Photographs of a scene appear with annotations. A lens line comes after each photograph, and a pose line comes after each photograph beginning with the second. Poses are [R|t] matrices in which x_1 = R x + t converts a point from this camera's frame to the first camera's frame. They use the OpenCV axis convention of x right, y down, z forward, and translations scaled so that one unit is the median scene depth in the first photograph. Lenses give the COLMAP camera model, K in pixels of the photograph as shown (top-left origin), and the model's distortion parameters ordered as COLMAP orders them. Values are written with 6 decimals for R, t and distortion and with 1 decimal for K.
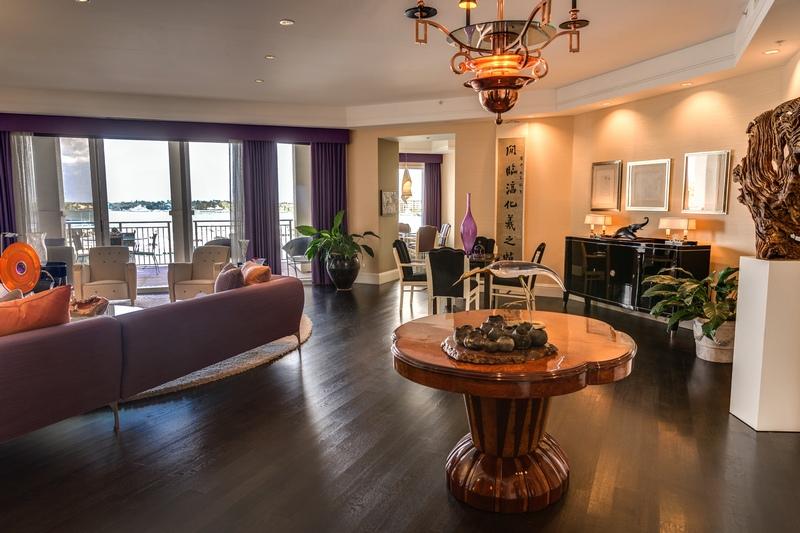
lens RADIAL K [[536.9, 0, 400.2], [0, 536.9, 263.8], [0, 0, 1]] dist [0.005554, -0.000934]
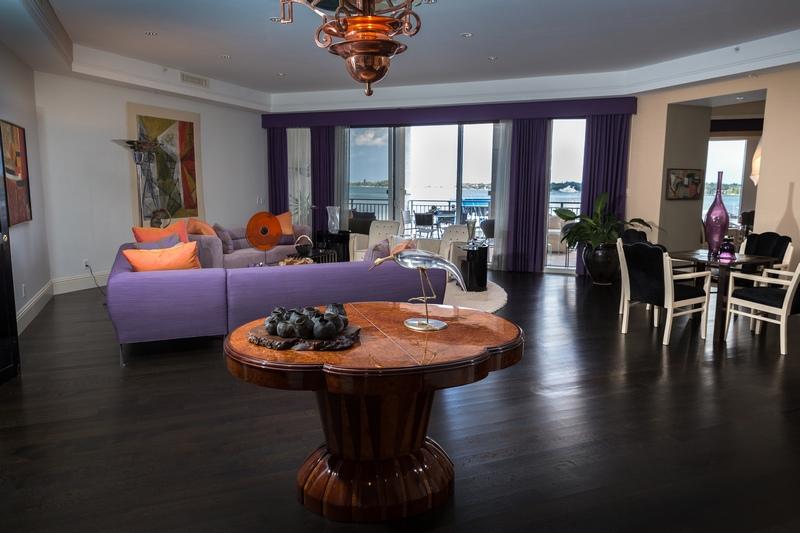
lens RADIAL K [[565.1, 0, 400.2], [0, 565.1, 268.6], [0, 0, 1]] dist [0.024538, -0.003216]
pose [[0.743442, 0.106295, -0.660299, 0.337865], [-0.083591, 0.994316, 0.065947, -0.013948], [0.663555, 0.006167, 0.748102, 0.121378]]
